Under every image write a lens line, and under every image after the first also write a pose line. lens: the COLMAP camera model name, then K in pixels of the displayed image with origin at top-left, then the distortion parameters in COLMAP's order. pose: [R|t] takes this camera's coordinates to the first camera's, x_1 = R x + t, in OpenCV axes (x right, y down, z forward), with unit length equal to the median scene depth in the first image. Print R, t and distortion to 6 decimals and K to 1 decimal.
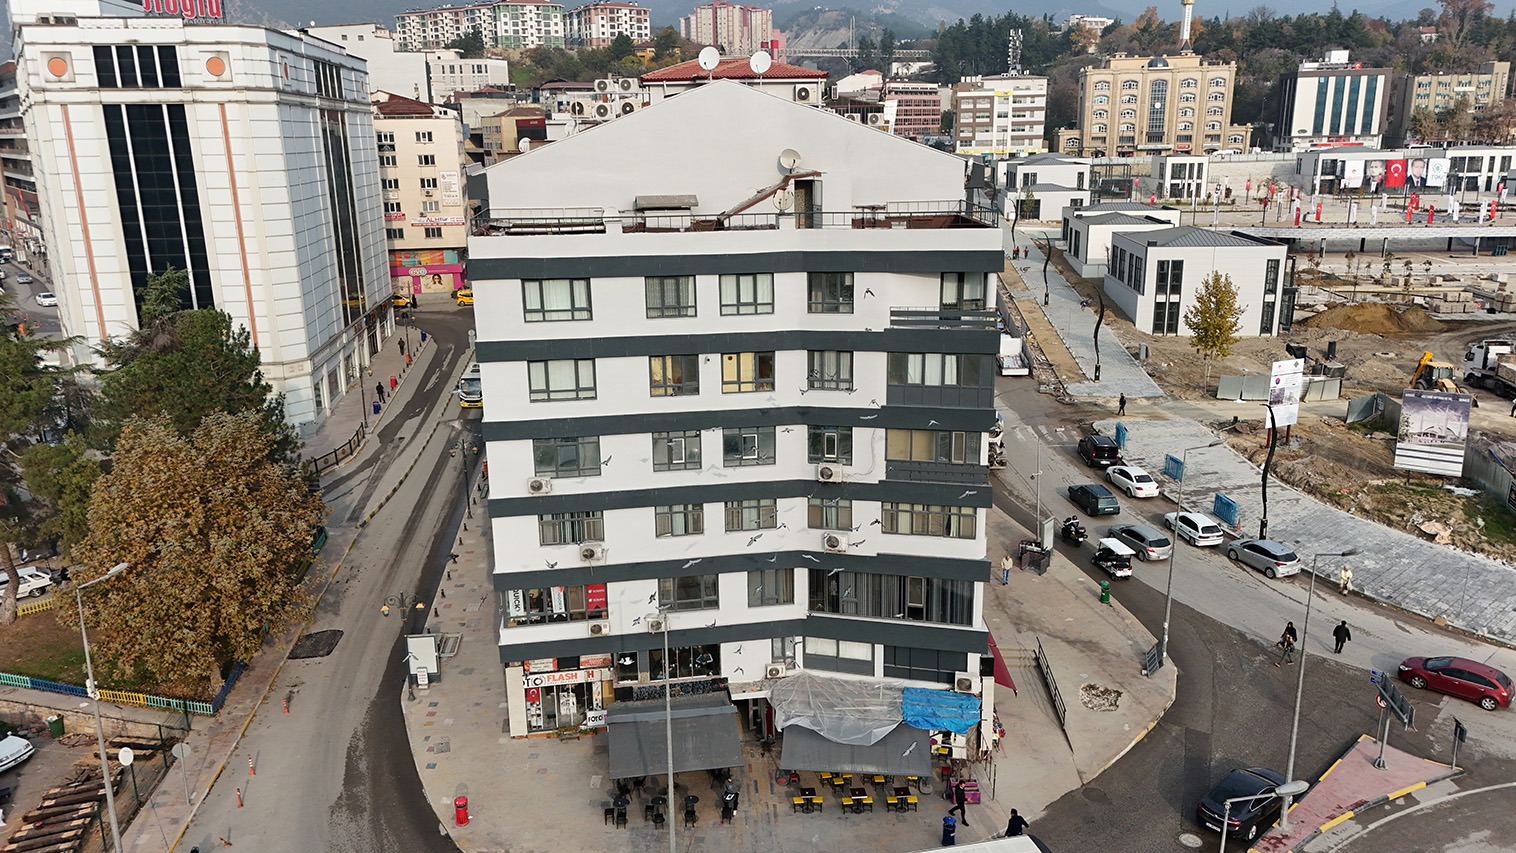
lens RADIAL K [[1112.8, 0, 758.0], [0, 1112.8, 426.5], [0, 0, 1]] dist [0.081531, -0.083885]
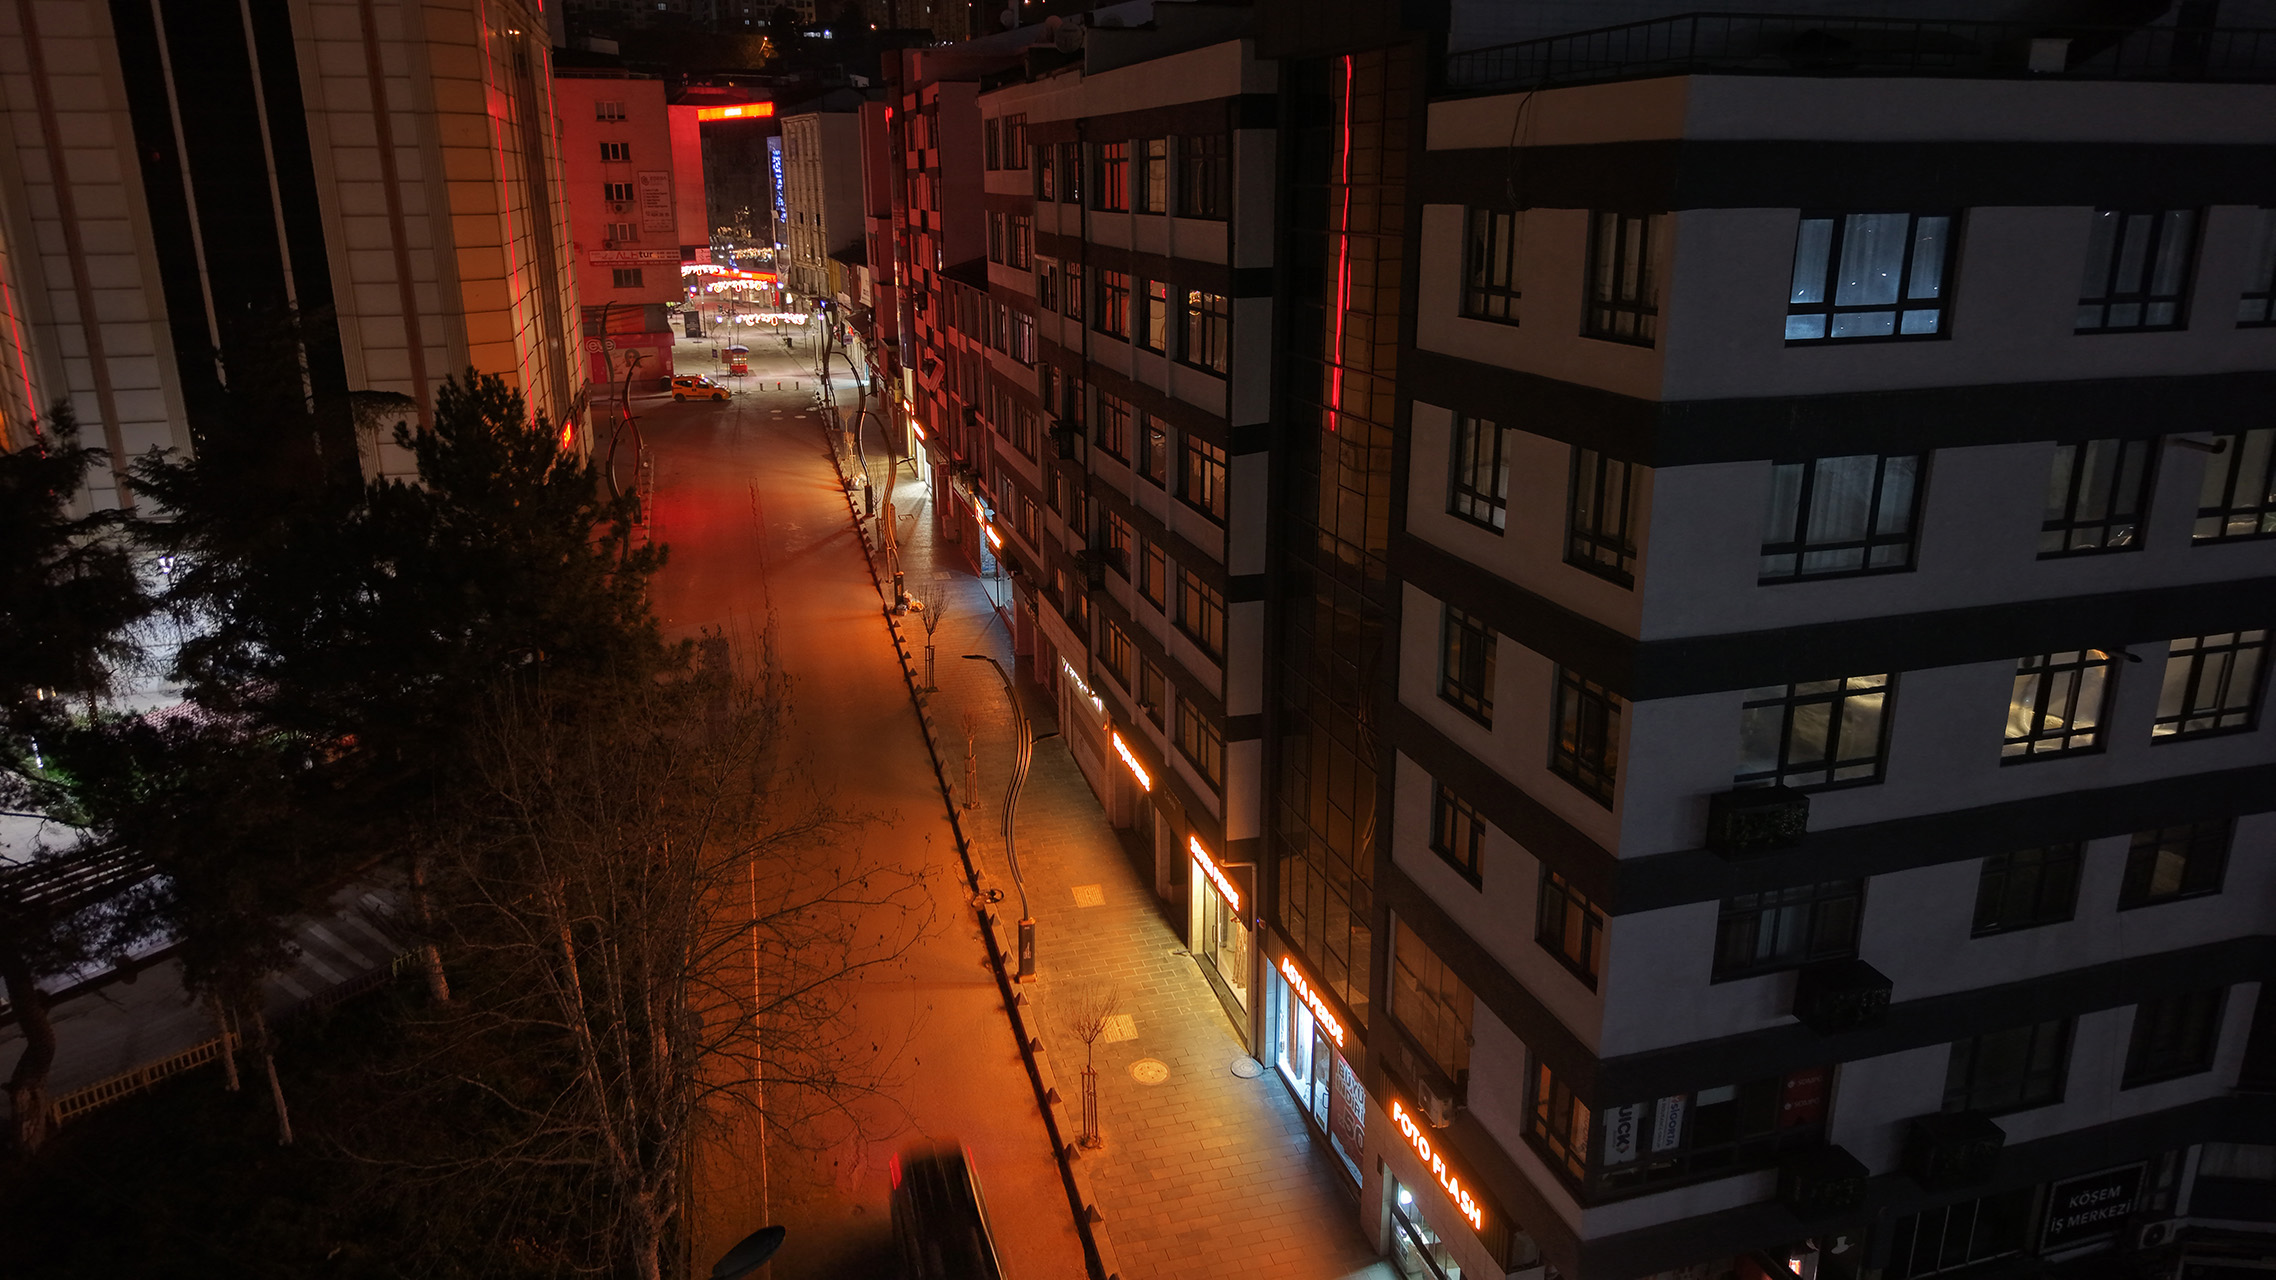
lens RADIAL K [[1524.3, 0, 1137.8], [0, 1524.3, 647.8], [0, 0, 1]] dist [-0.004229, 0.000585]
pose [[0.990562, -0.030059, 0.133731, -0.403825], [0.024549, 0.998788, 0.042664, -0.023330], [-0.134851, -0.038978, 0.990099, 0.502610]]
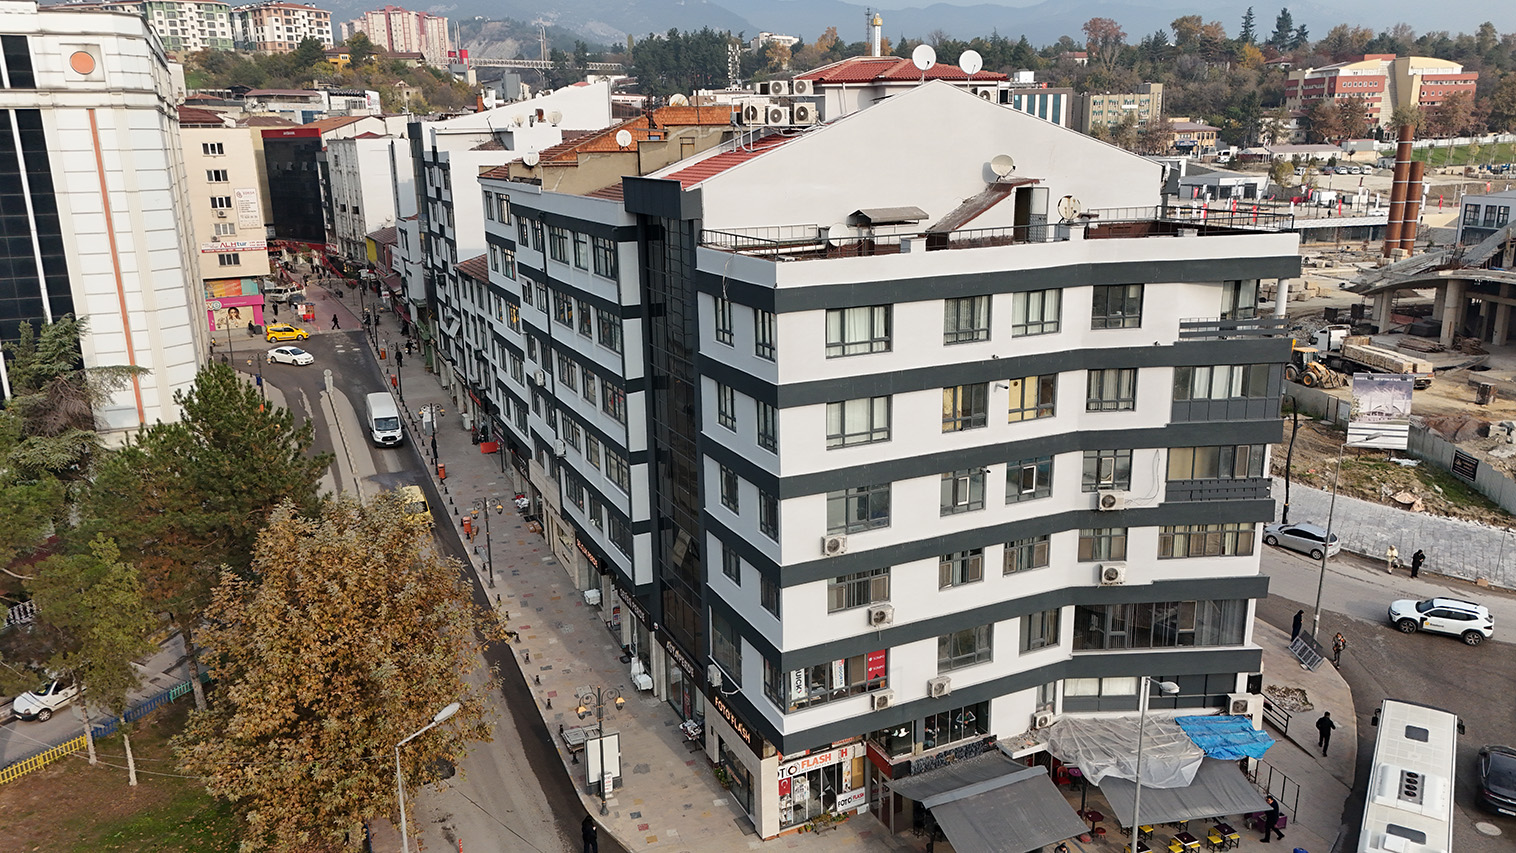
lens RADIAL K [[1112.8, 0, 758.0], [0, 1112.8, 426.5], [0, 0, 1]] dist [0.081531, -0.083885]
pose [[0.958069, -0.073663, 0.276907, -0.437453], [0.076774, 0.997048, -0.000397, -0.038966], [-0.276060, 0.021640, 0.960897, 0.166680]]
